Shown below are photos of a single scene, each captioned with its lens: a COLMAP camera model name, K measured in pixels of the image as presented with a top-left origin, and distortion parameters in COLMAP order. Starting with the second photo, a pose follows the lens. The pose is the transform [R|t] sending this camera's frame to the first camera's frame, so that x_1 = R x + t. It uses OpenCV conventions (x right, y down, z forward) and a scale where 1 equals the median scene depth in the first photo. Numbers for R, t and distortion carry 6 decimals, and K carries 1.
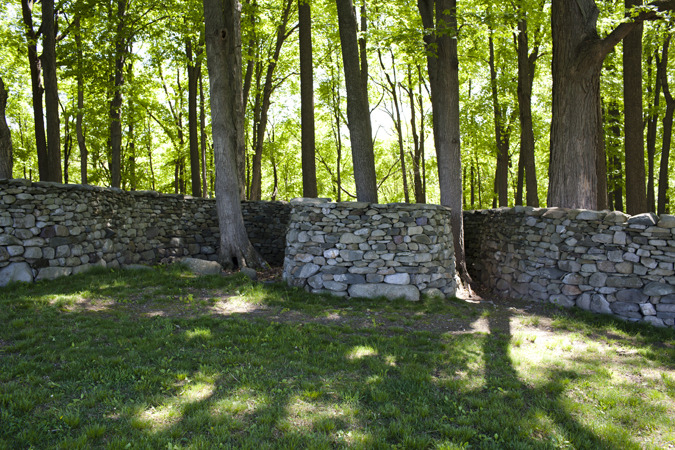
lens RADIAL K [[680.9, 0, 337.7], [0, 680.9, 223.1], [0, 0, 1]] dist [-0.013543, 0.000000]
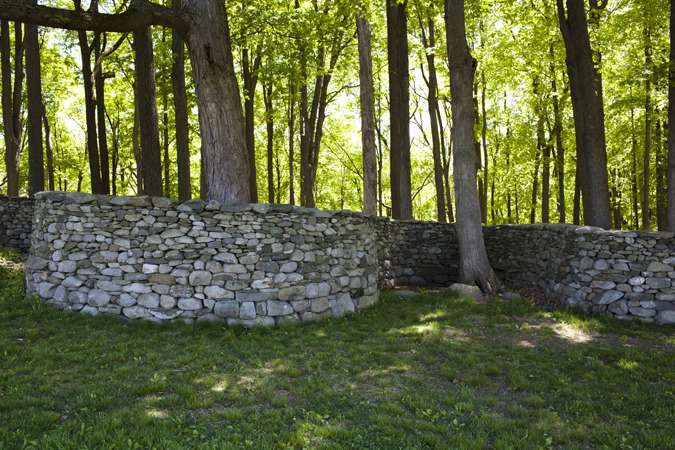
lens RADIAL K [[680.9, 0, 337.4], [0, 680.9, 226.9], [0, 0, 1]] dist [-0.013543, 0.000000]
pose [[0.996973, -0.000792, 0.077742, -0.545785], [0.000960, 0.999997, -0.002126, -0.036592], [-0.077740, 0.002194, 0.996971, -0.005127]]
